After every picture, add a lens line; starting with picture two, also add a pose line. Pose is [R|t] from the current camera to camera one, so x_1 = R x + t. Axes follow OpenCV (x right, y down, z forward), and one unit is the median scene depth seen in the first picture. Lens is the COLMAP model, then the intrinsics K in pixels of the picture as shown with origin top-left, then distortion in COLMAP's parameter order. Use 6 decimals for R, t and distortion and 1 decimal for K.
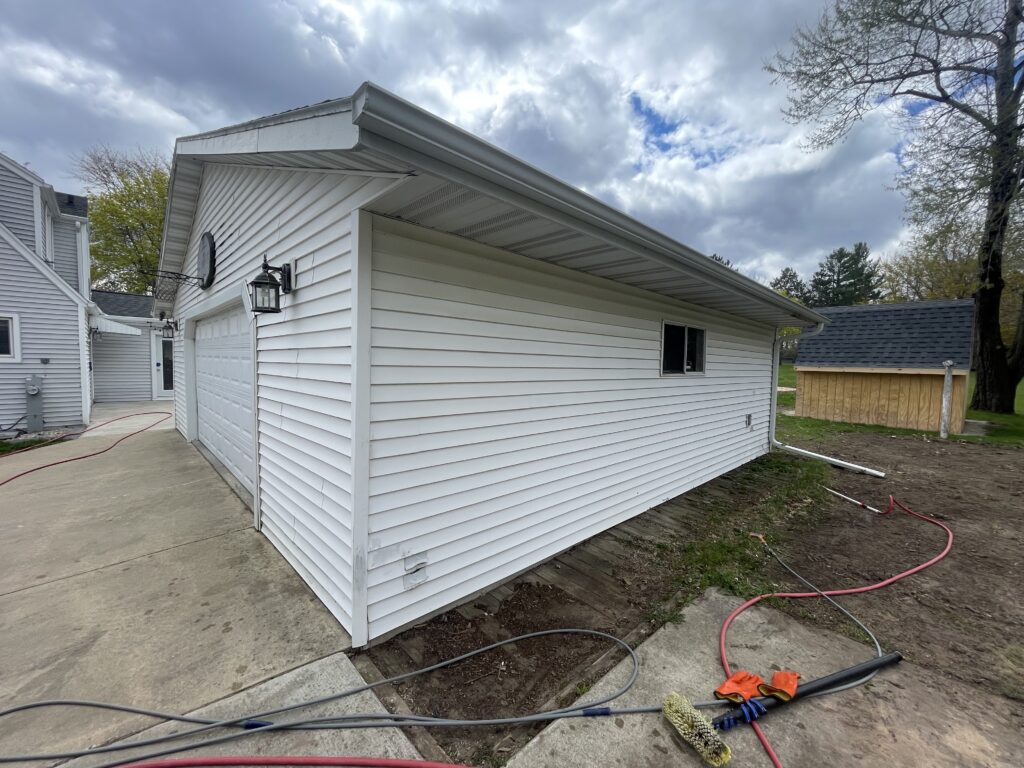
lens RADIAL K [[419.4, 0, 523.7], [0, 419.4, 384.3], [0, 0, 1]] dist [0.002781, -0.003191]
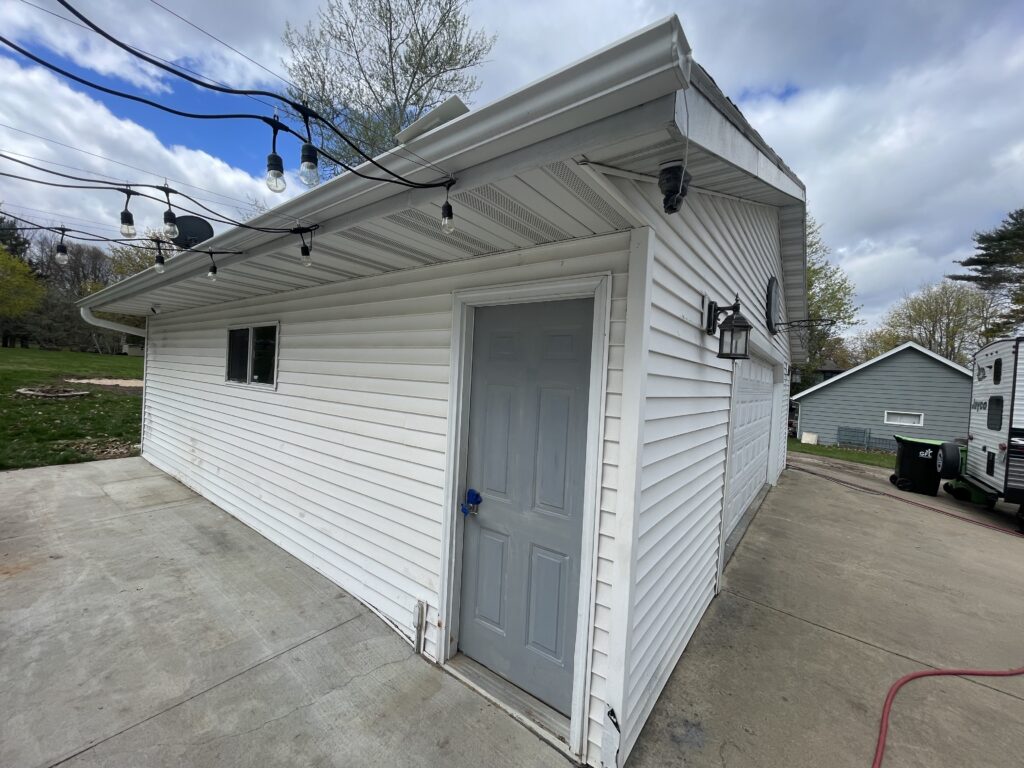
lens RADIAL K [[414.7, 0, 505.8], [0, 414.7, 383.5], [0, 0, 1]] dist [-0.001028, 0.000151]
pose [[0.131817, 0.002199, -0.991272, 0.845251], [-0.104020, 0.994507, -0.011626, -0.046159], [0.985801, 0.104644, 0.131322, 0.923507]]
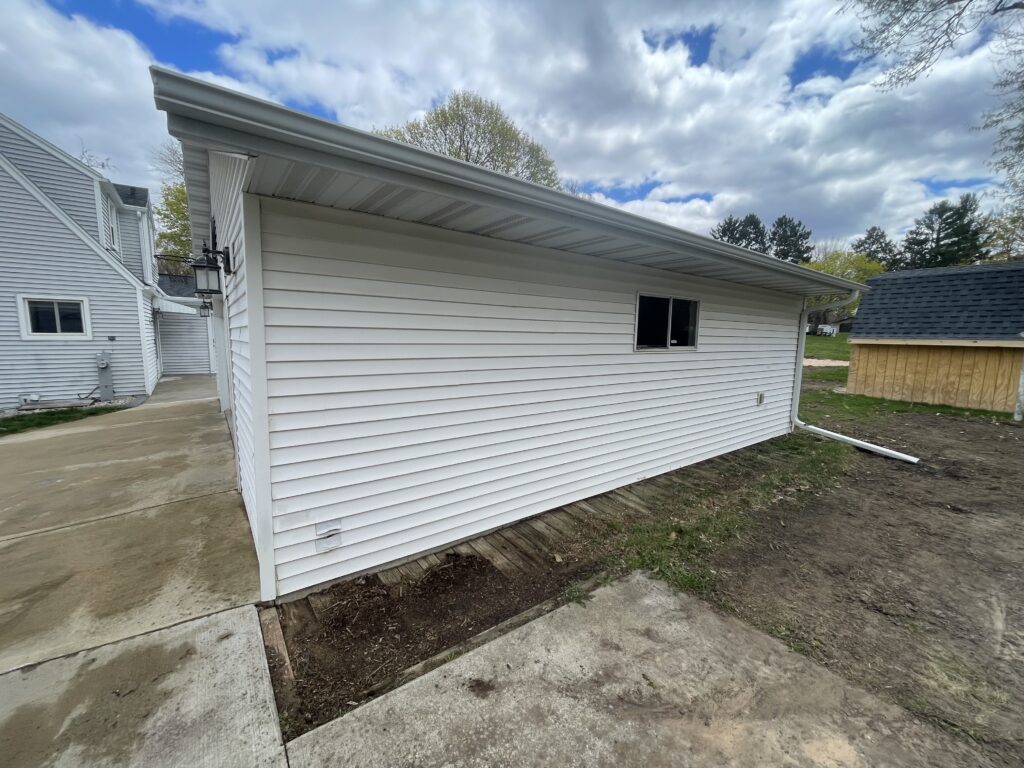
lens RADIAL K [[419.4, 0, 523.7], [0, 419.4, 384.3], [0, 0, 1]] dist [0.002781, -0.003191]
pose [[0.991301, 0.008232, -0.131358, 0.122519], [0.000047, 0.998020, 0.062898, -0.002756], [0.131616, -0.062357, 0.989338, 0.010979]]
